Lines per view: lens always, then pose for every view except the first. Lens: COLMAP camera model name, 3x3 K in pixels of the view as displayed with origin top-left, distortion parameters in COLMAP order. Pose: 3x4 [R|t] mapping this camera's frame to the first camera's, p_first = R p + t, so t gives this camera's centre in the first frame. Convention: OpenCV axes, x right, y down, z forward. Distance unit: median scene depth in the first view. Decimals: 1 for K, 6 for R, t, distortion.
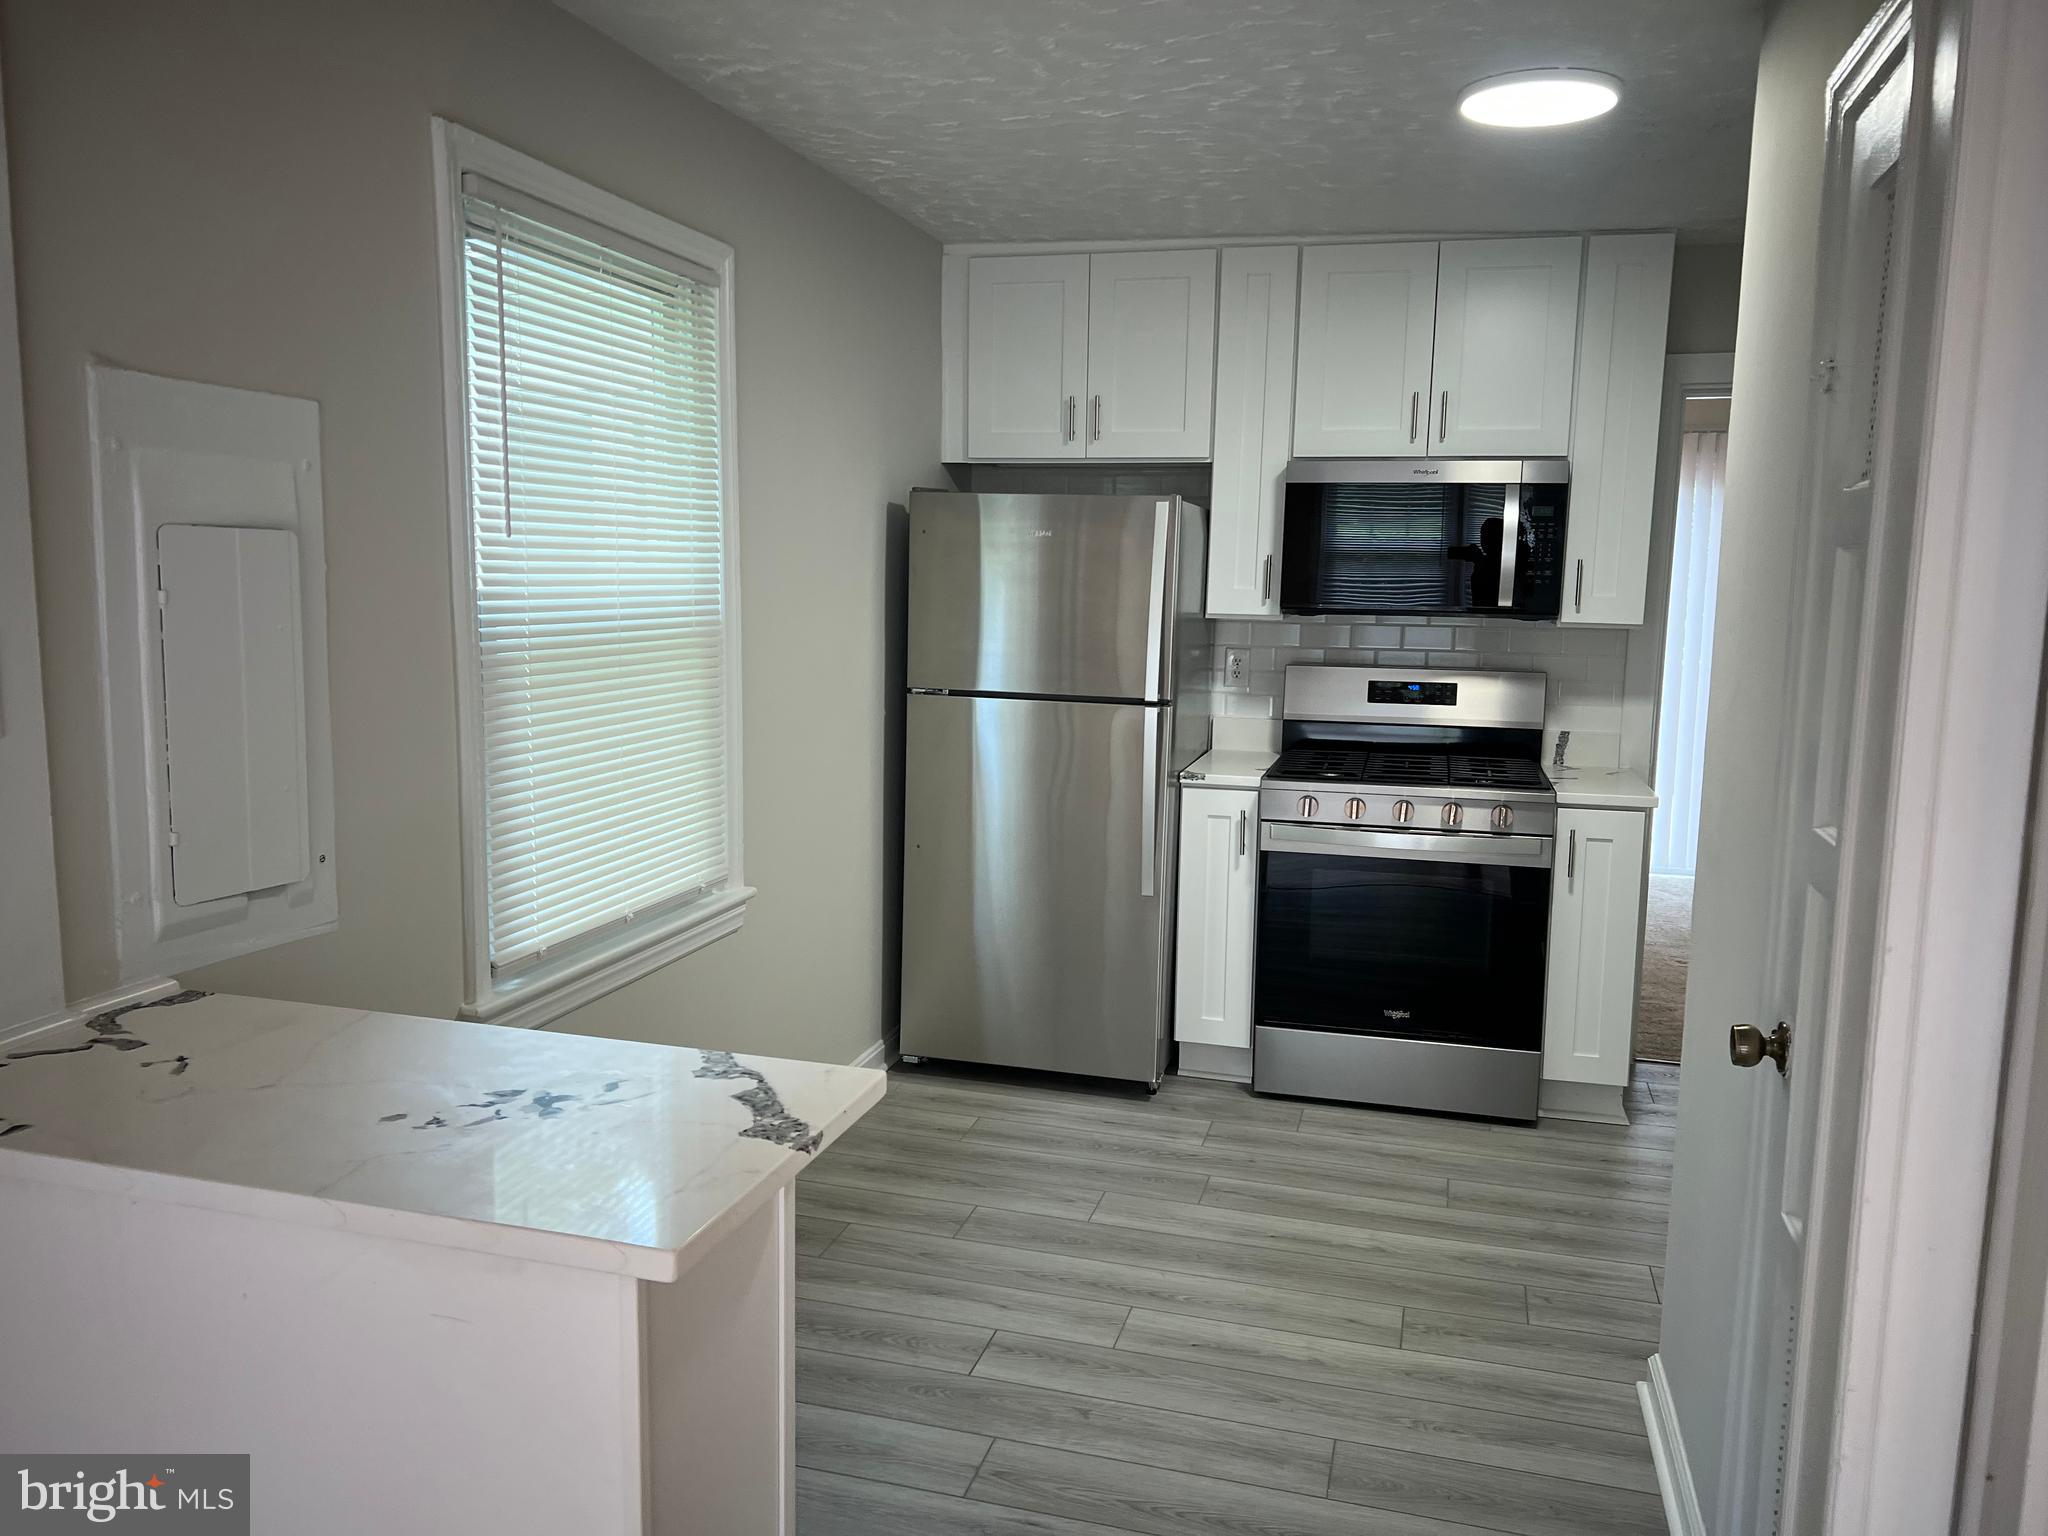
lens RADIAL K [[1548.7, 0, 1012.9], [0, 1548.7, 777.1], [0, 0, 1]] dist [0.067160, -0.078647]
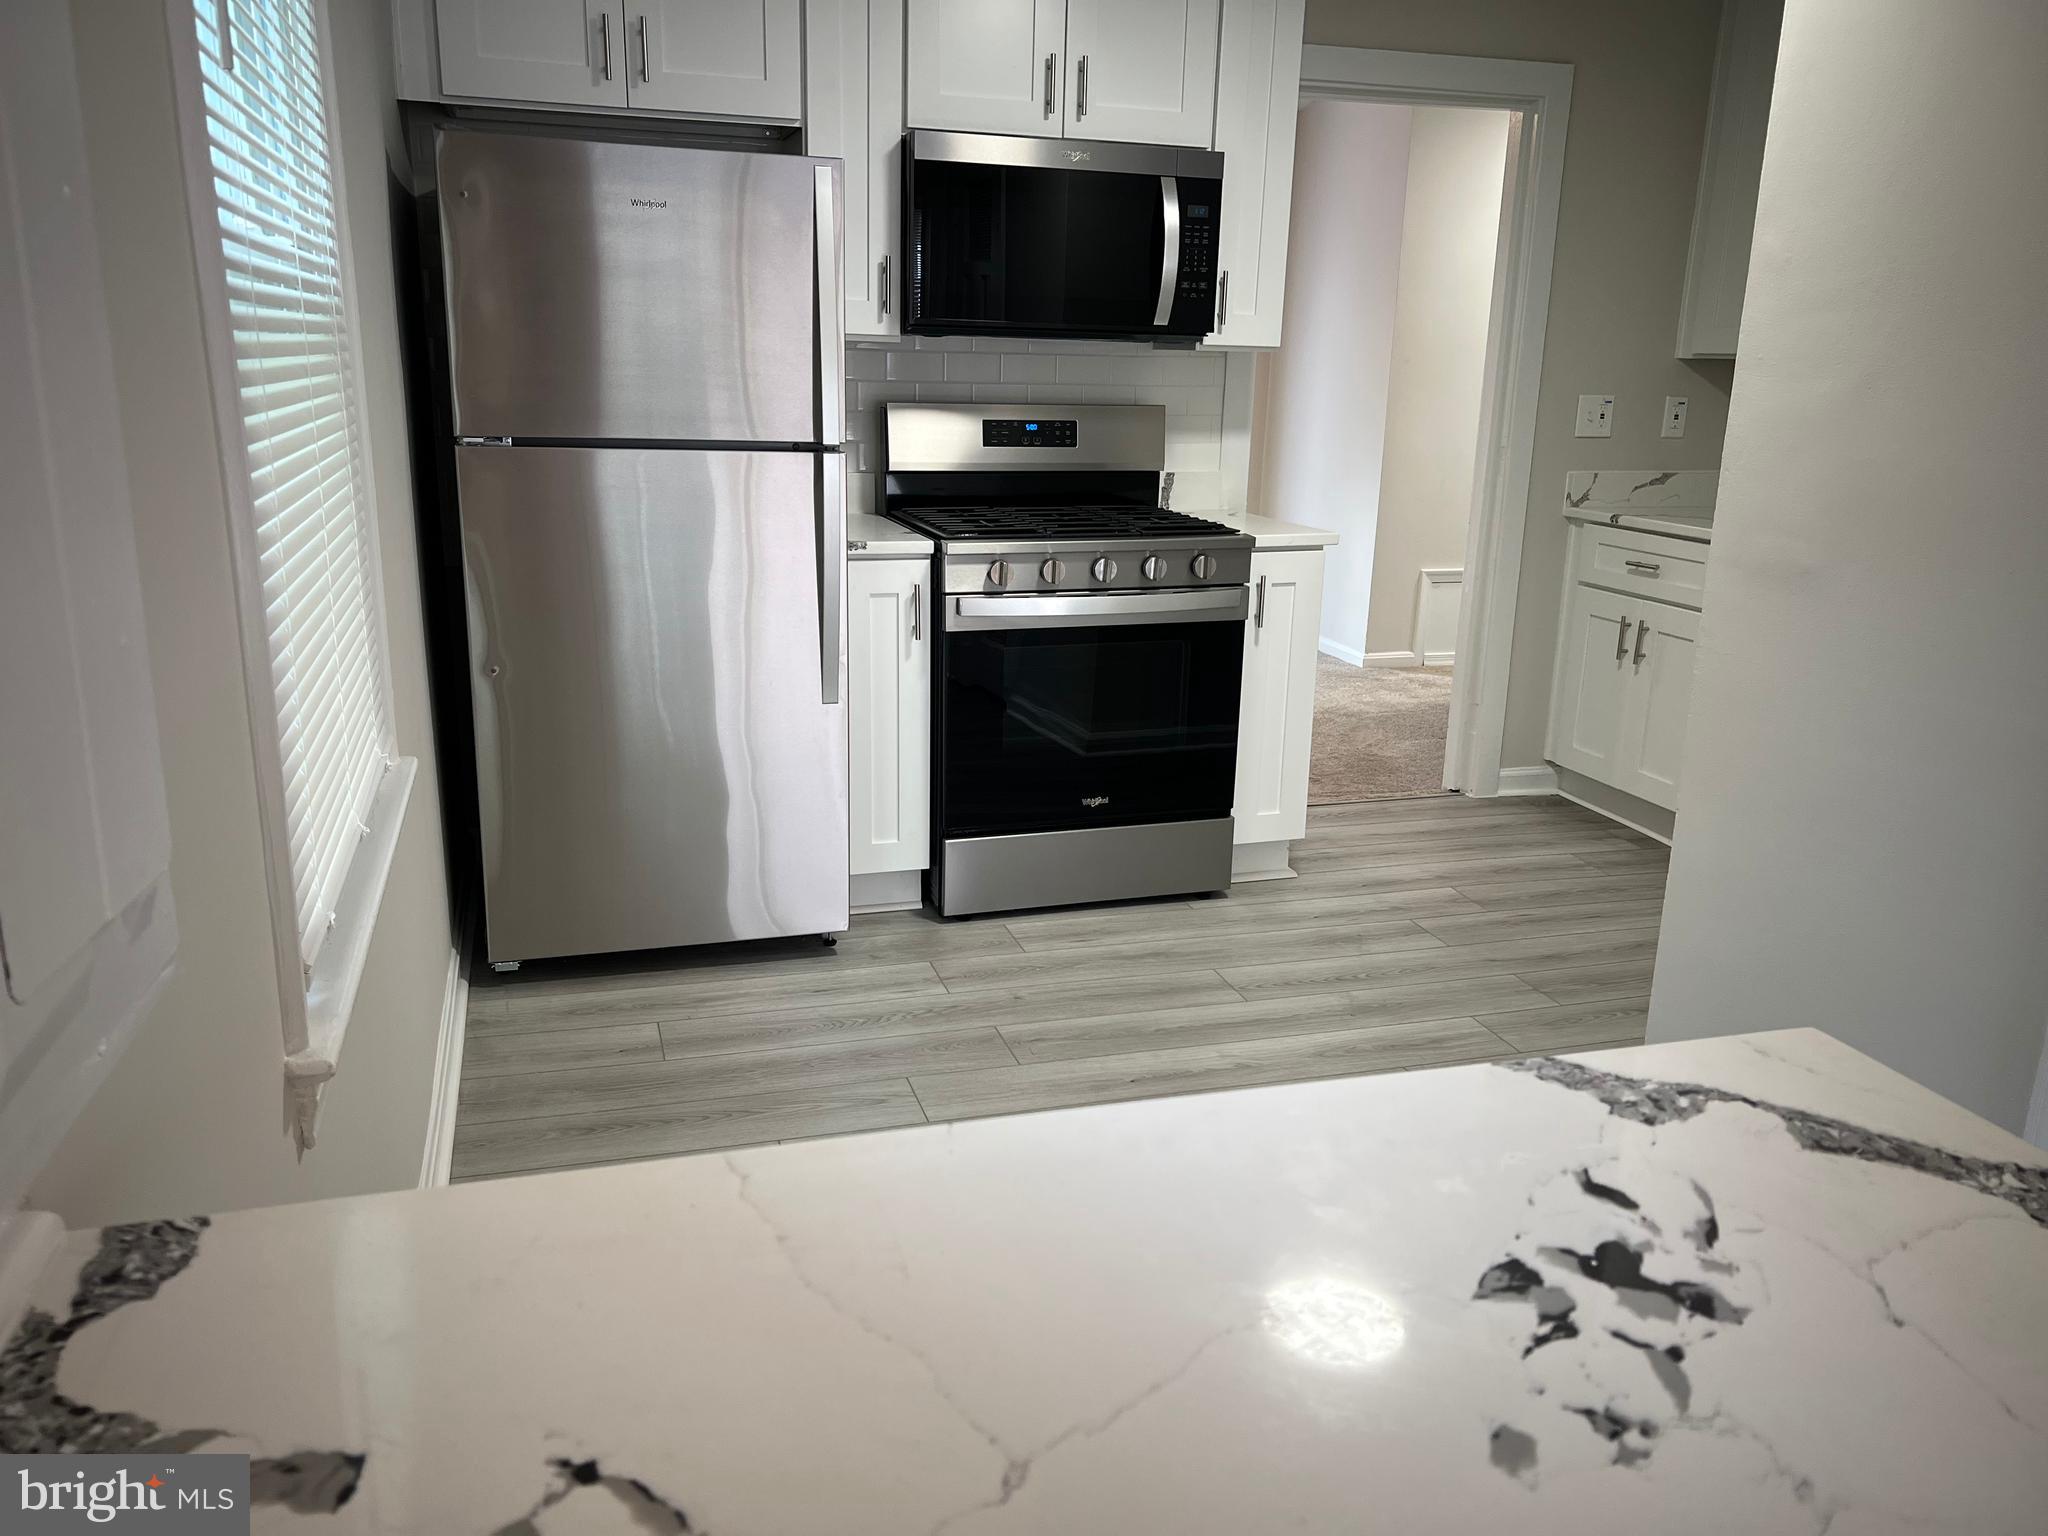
lens RADIAL K [[1548.7, 0, 1019.5], [0, 1548.7, 787.7], [0, 0, 1]] dist [0.067160, -0.078647]
pose [[0.833869, -0.146690, 0.532114, -0.257238], [0.068027, 0.984002, 0.164661, -0.003271], [-0.547755, -0.101108, 0.830507, 0.293976]]
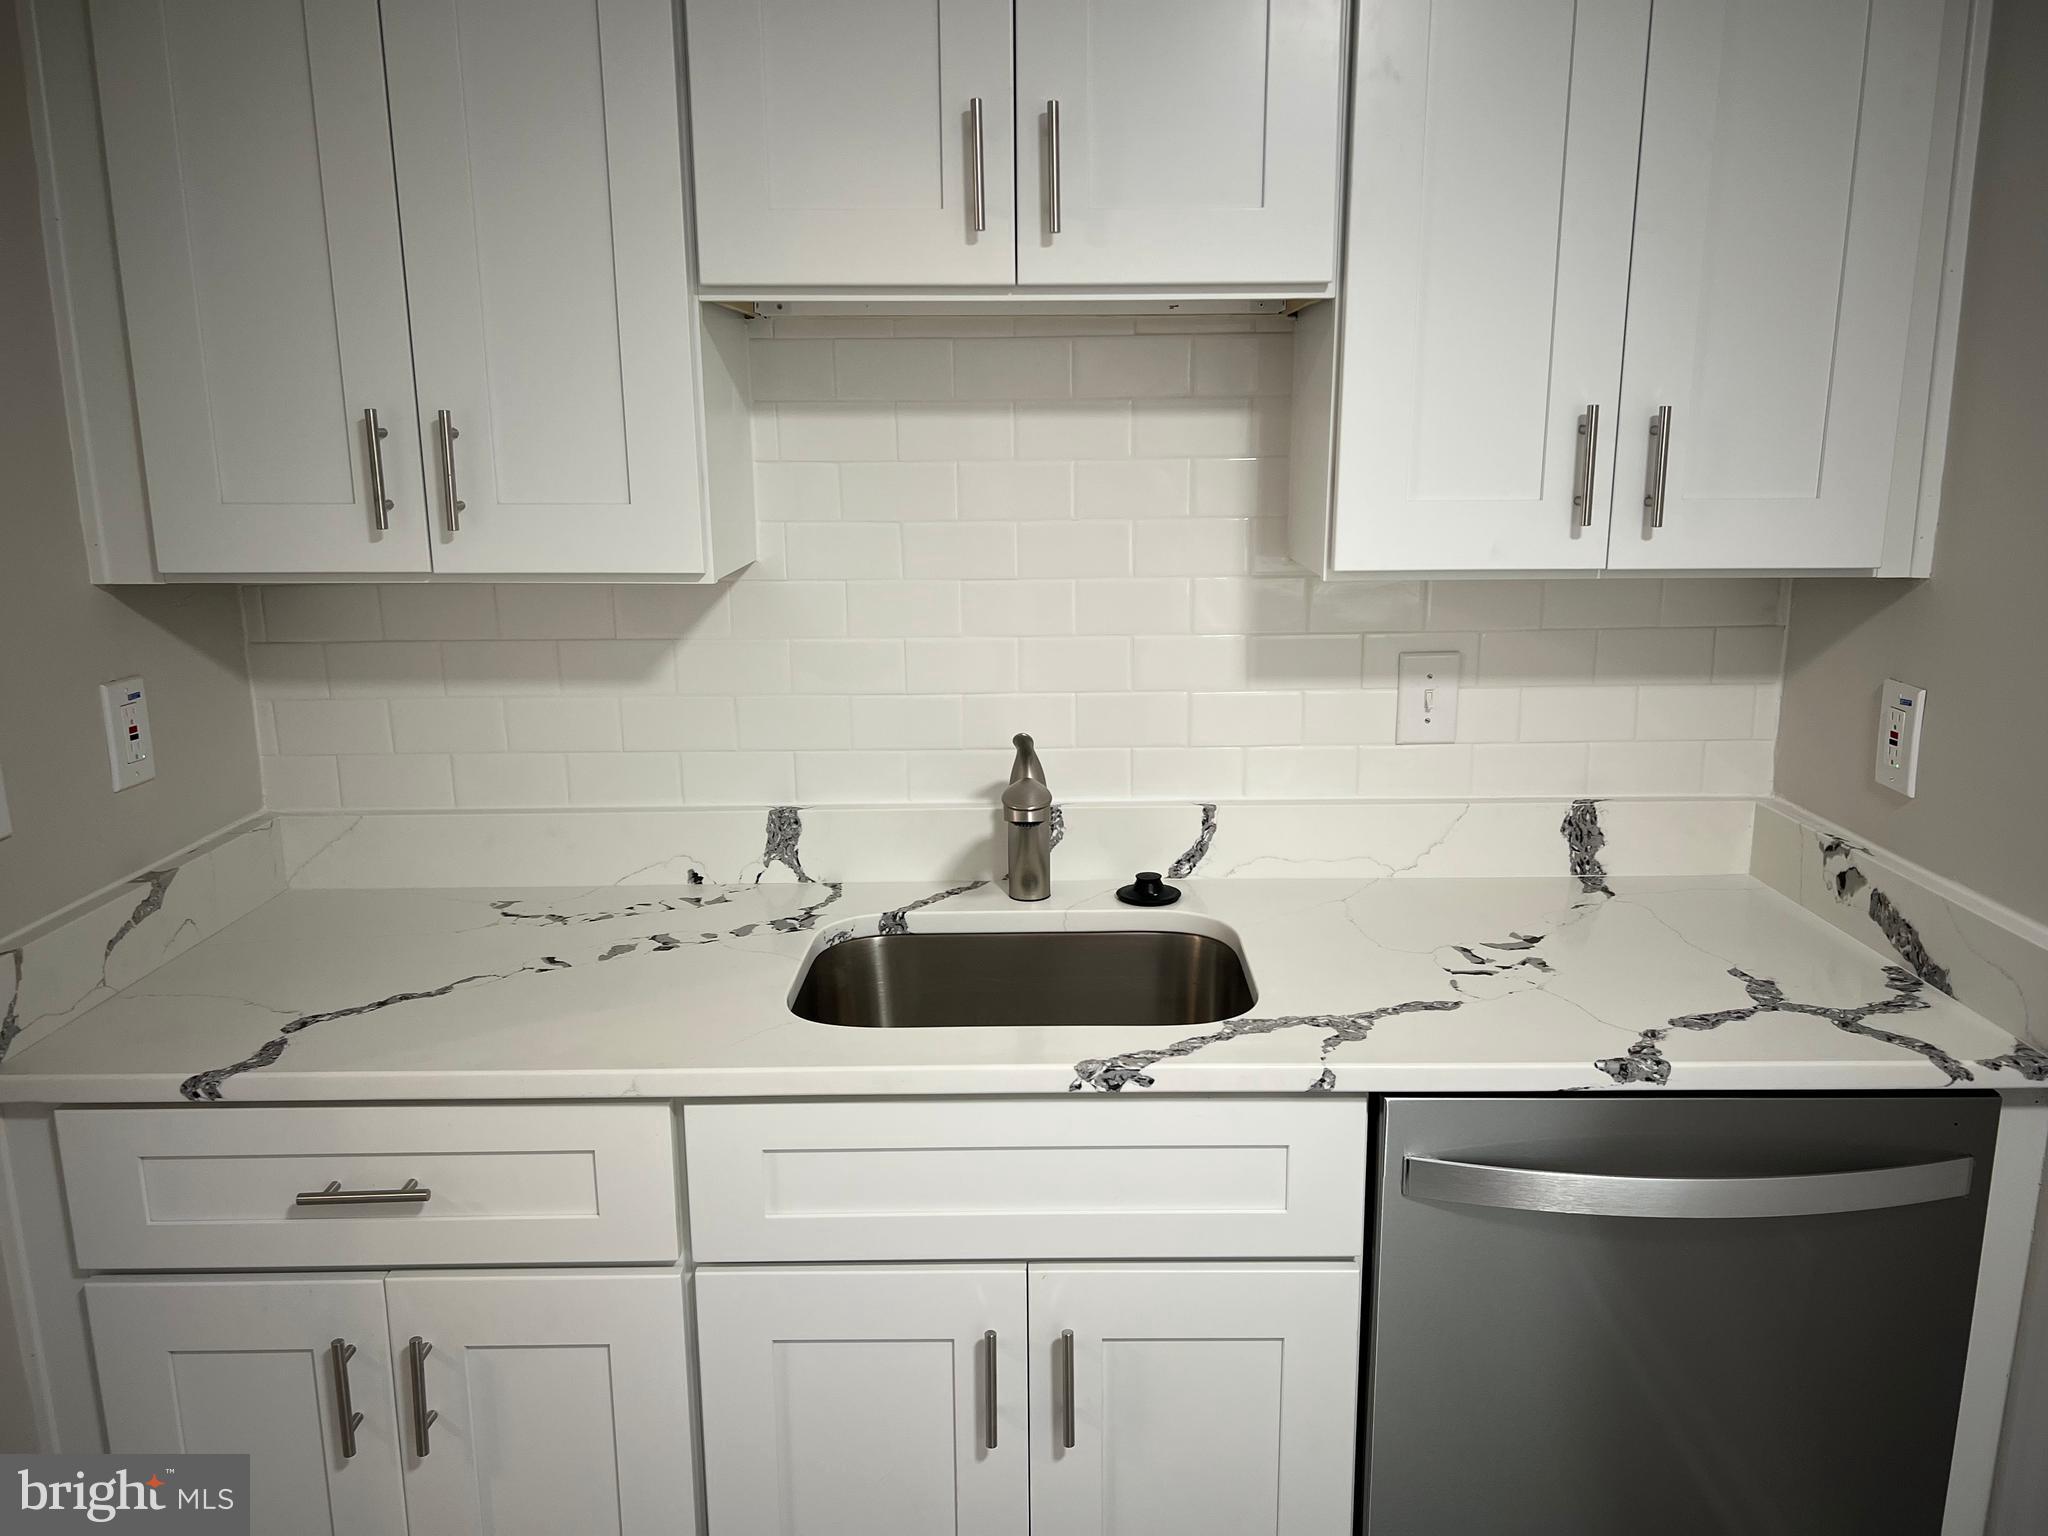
lens RADIAL K [[1548.7, 0, 1016.8], [0, 1548.7, 760.4], [0, 0, 1]] dist [0.067160, -0.078647]
pose [[-0.278140, -0.217869, 0.935506, 0.302699], [0.135988, 0.955196, 0.262885, -0.119396], [-0.950866, 0.200337, -0.236050, 0.865513]]
